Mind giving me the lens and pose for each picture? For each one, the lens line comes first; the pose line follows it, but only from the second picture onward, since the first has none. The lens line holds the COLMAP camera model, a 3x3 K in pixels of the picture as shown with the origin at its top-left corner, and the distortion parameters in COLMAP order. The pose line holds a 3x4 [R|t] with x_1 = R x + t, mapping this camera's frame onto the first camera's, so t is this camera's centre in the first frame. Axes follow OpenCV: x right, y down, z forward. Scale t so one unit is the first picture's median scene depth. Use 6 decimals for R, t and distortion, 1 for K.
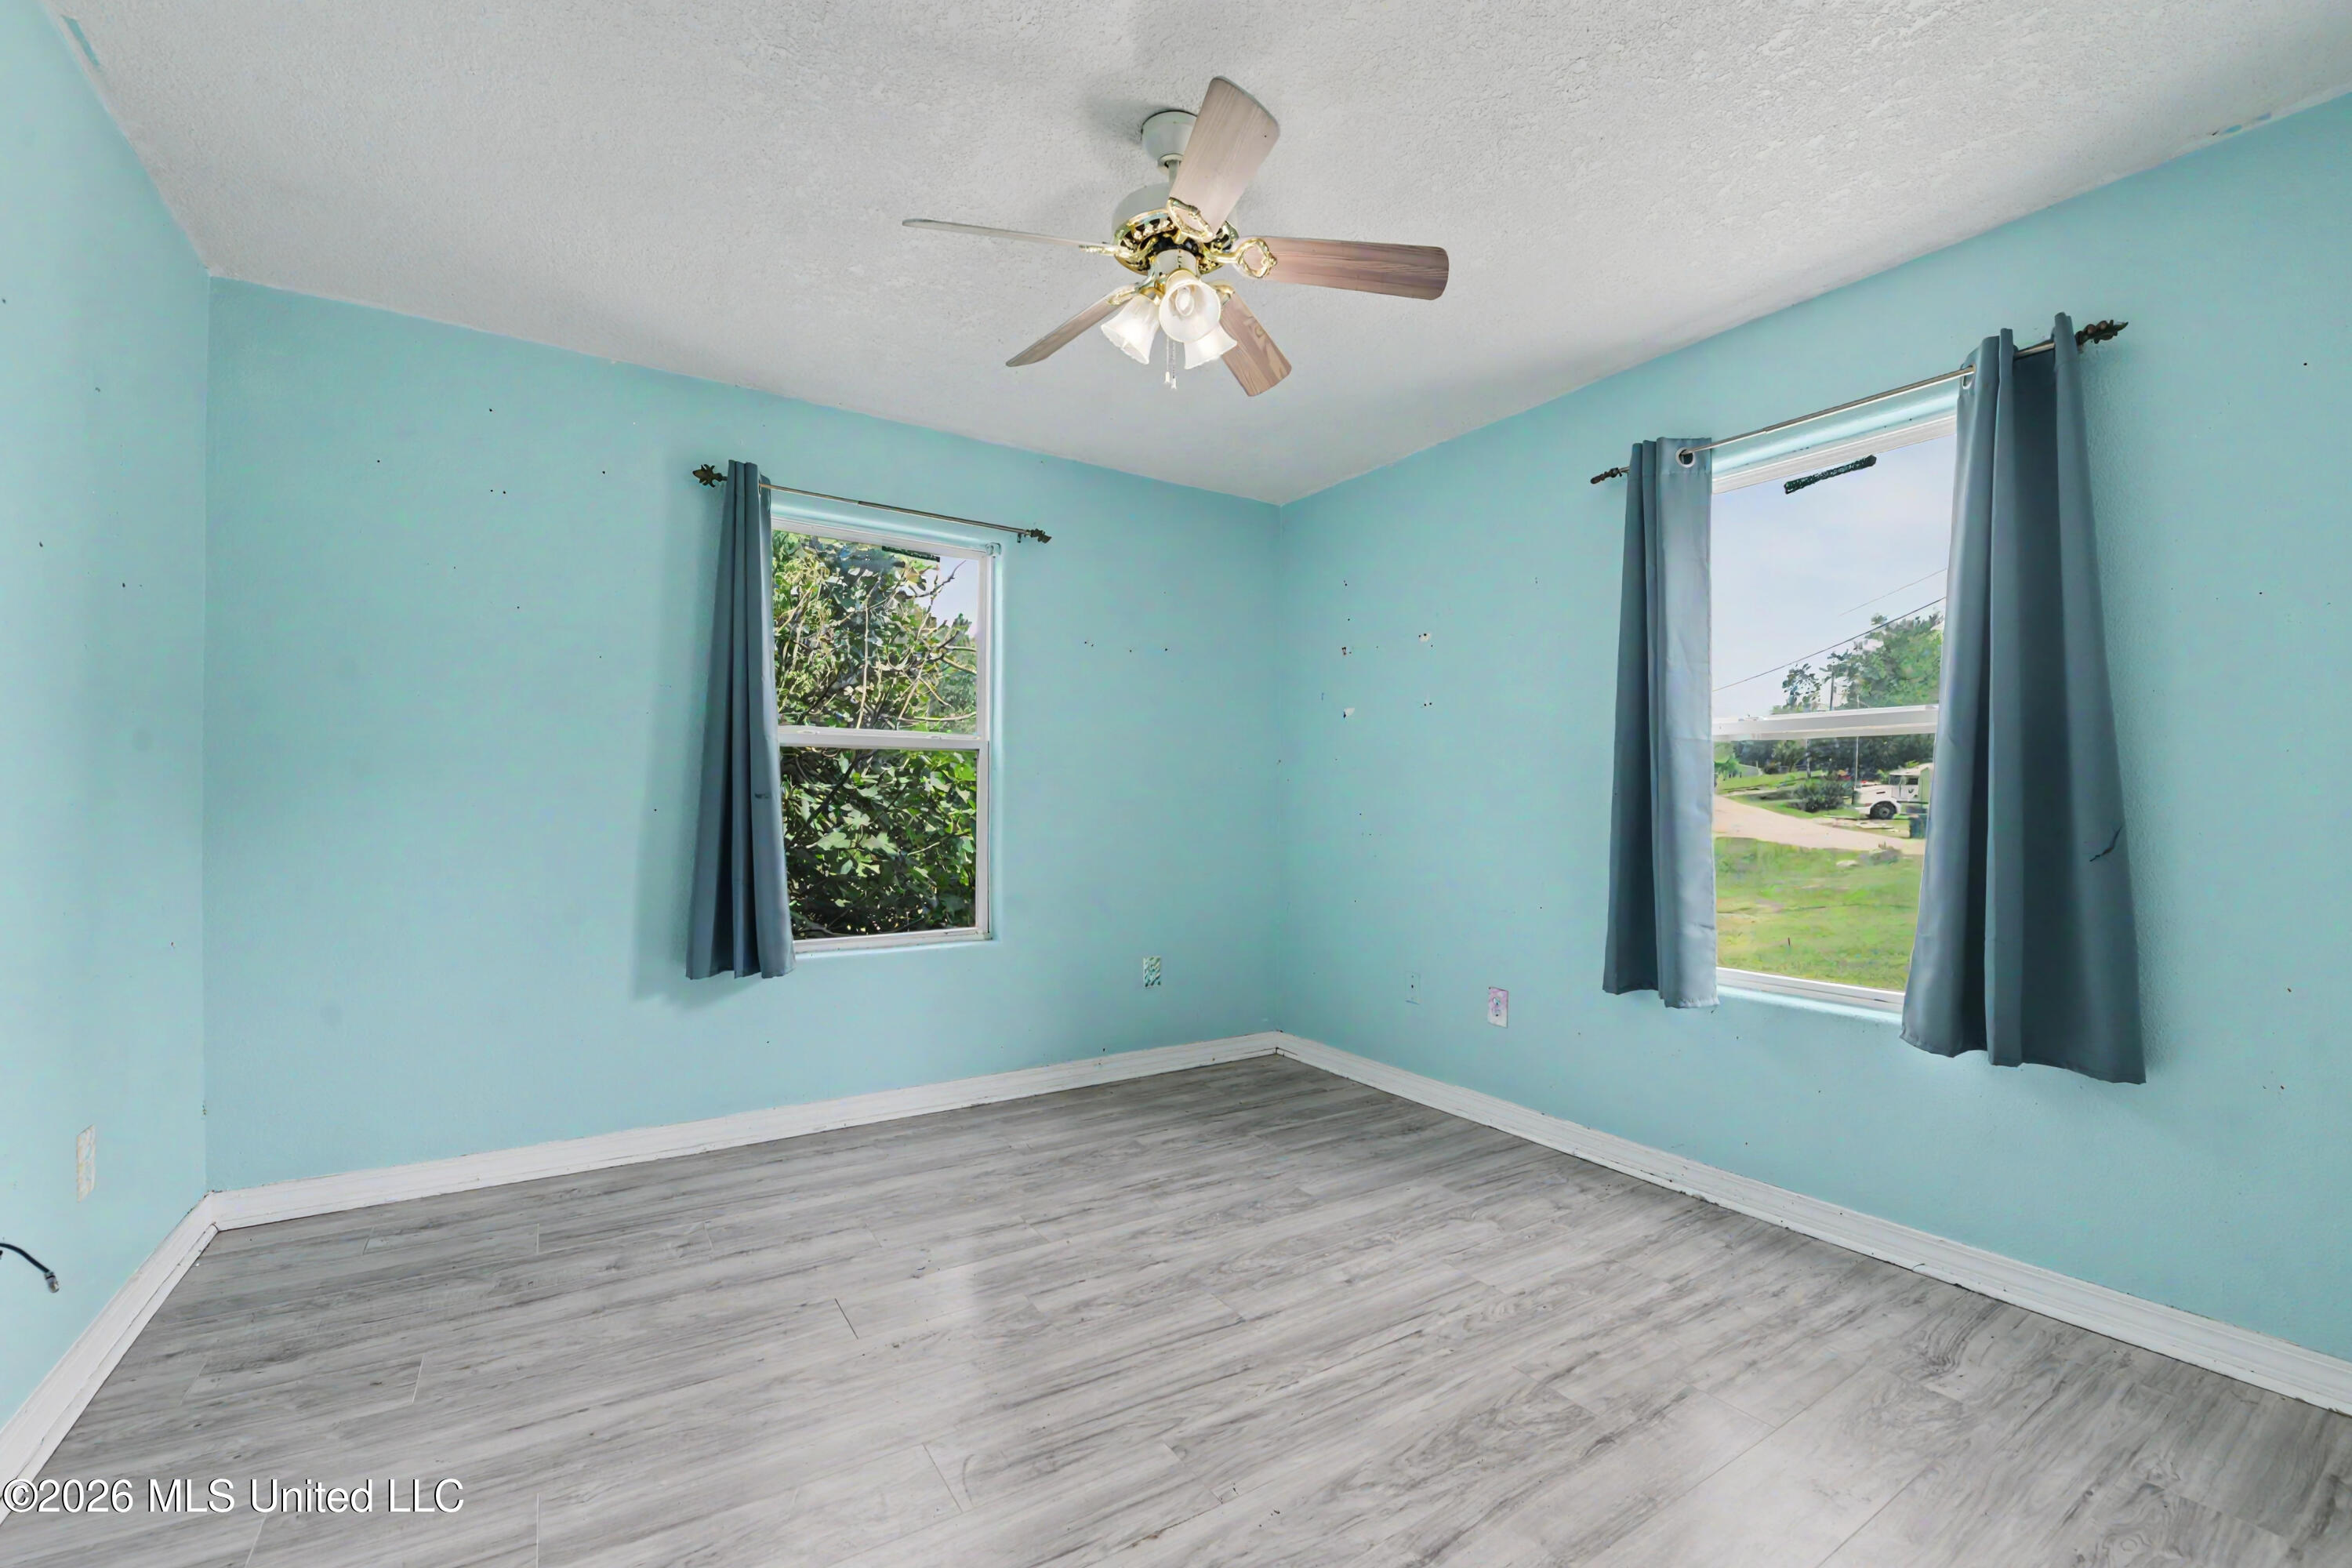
lens RADIAL K [[954.2, 0, 1176.0], [0, 954.2, 784.0], [0, 0, 1]] dist [-0.012953, -0.000180]
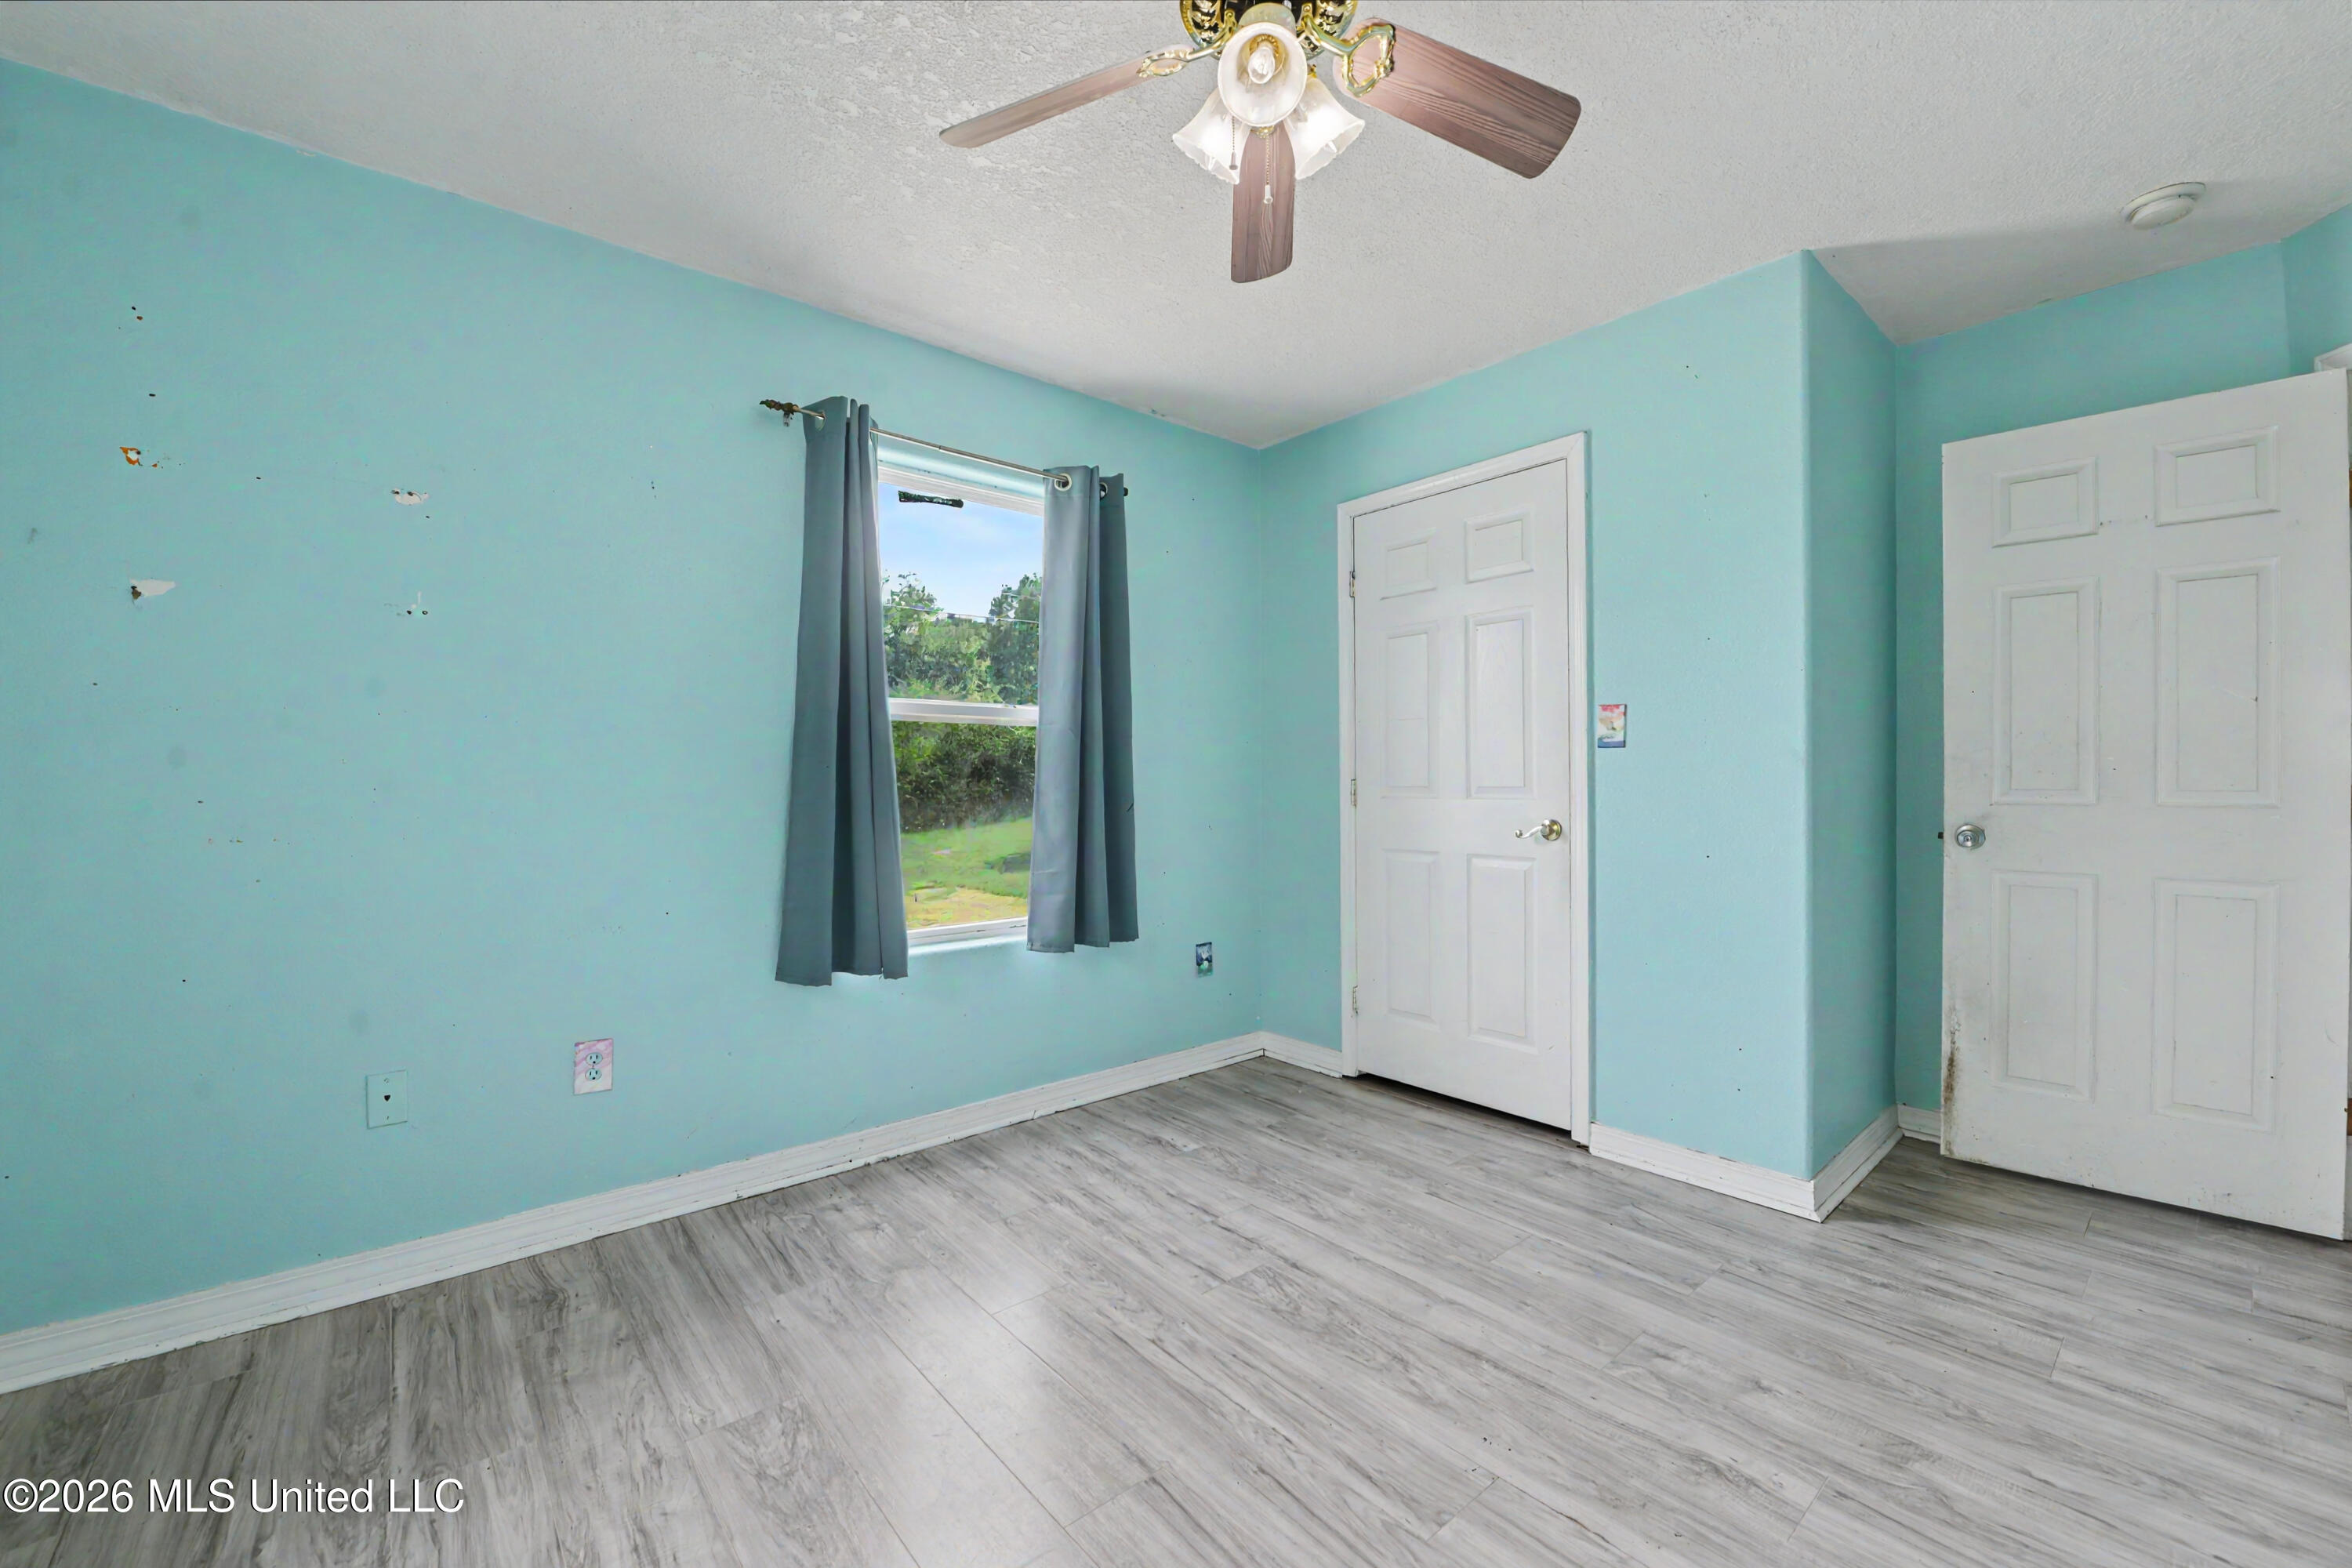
lens RADIAL K [[927.3, 0, 1172.1], [0, 927.3, 762.8], [0, 0, 1]] dist [-0.013198, -0.000121]
pose [[-0.110362, 0.015794, 0.993766, -0.534093], [-0.013253, 0.999761, -0.017361, 0.021115], [-0.993803, -0.015087, -0.110127, 0.887201]]
